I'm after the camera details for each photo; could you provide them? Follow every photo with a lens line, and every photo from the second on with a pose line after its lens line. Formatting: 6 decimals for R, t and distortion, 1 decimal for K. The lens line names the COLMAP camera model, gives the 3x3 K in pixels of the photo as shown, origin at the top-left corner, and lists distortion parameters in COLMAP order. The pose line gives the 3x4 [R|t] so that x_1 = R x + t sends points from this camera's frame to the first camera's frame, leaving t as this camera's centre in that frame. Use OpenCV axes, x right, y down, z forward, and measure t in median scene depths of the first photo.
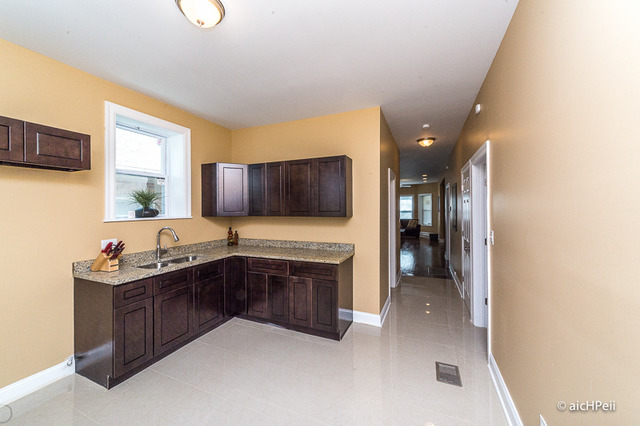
lens RADIAL K [[244.0, 0, 318.9], [0, 244.0, 209.4], [0, 0, 1]] dist [0.000587, -0.000070]
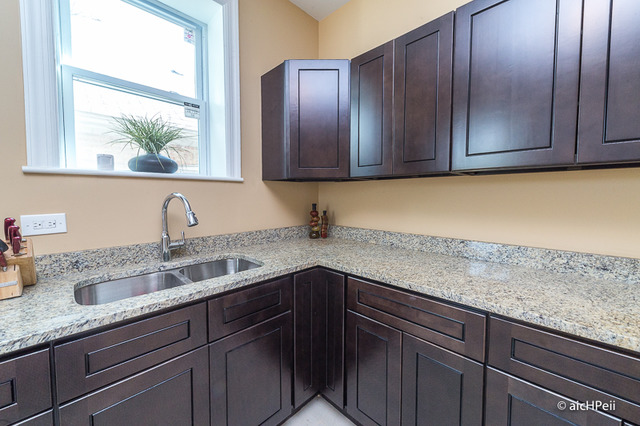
lens RADIAL K [[245.3, 0, 322.2], [0, 245.3, 194.4], [0, 0, 1]] dist [-0.000354, -0.000113]
pose [[0.933413, 0.015522, -0.358467, -0.184093], [-0.012546, 0.999865, 0.010627, 0.057726], [0.358583, -0.005422, 0.933482, 0.593654]]
